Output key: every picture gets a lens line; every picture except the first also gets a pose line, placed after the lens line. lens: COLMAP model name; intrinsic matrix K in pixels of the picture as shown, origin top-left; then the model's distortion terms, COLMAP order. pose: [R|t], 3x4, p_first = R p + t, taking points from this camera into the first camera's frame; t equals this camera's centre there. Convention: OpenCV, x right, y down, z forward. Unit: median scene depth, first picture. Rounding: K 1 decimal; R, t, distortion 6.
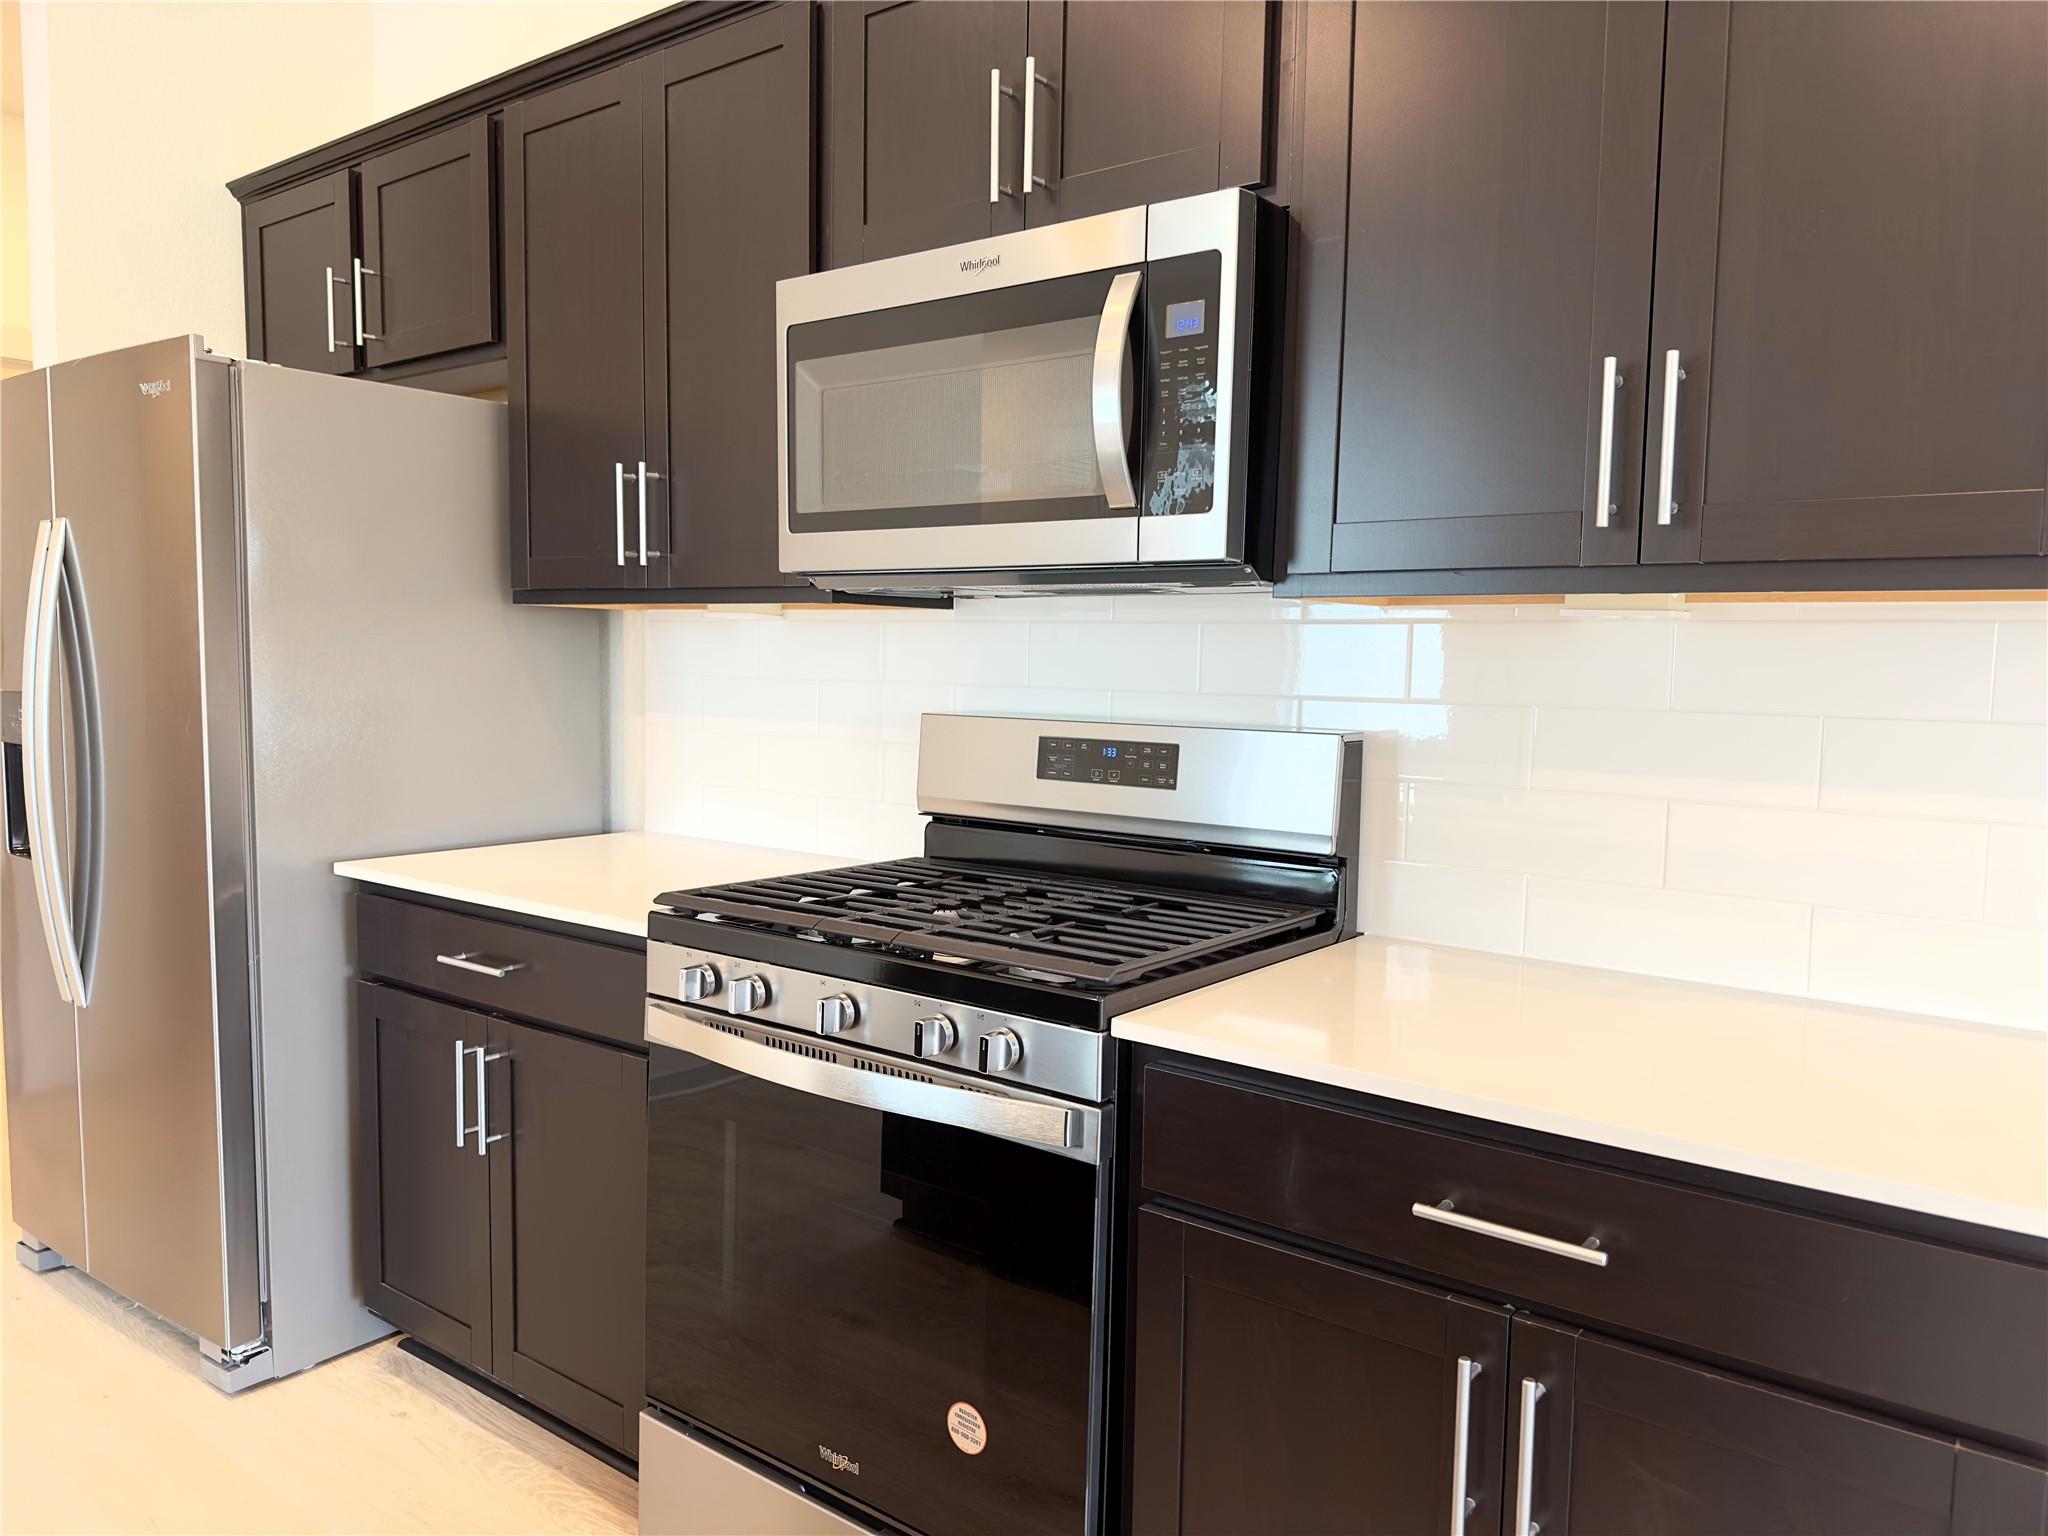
lens RADIAL K [[1450.3, 0, 1015.4], [0, 1450.3, 778.7], [0, 0, 1]] dist [0.077307, -0.101583]
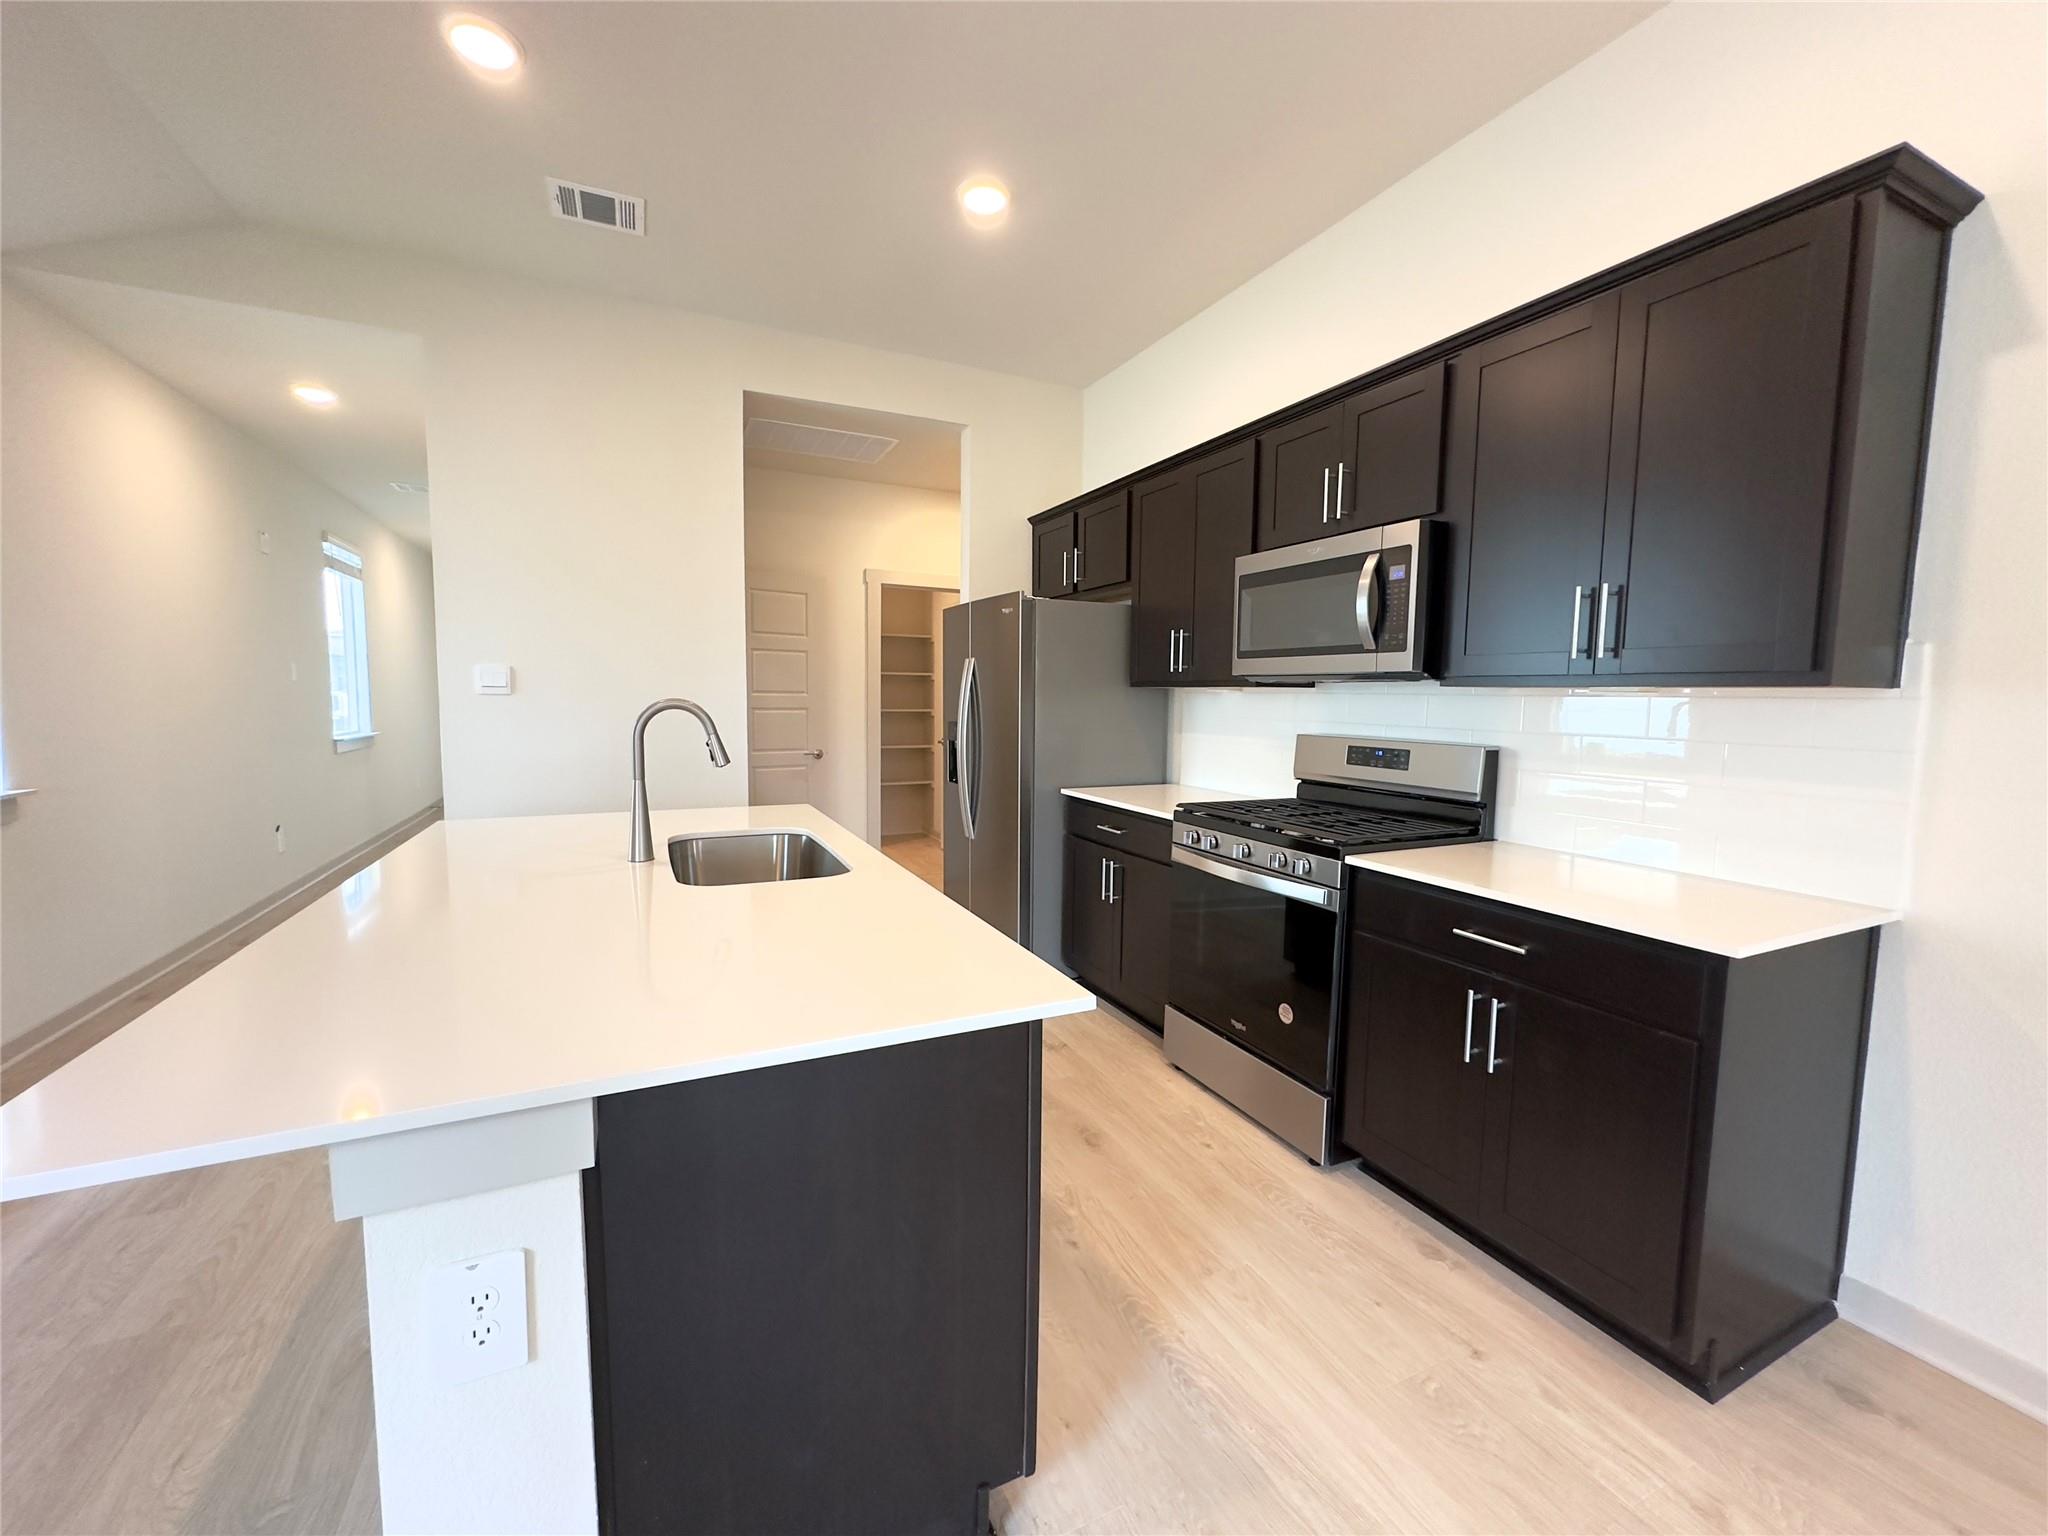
lens RADIAL K [[817.8, 0, 1035.4], [0, 817.8, 769.8], [0, 0, 1]] dist [-0.007488, 0.002125]
pose [[0.901484, 0.032424, -0.431596, 0.136427], [-0.032861, 0.999439, 0.006448, 0.017284], [0.431563, 0.008370, 0.902044, -0.375182]]
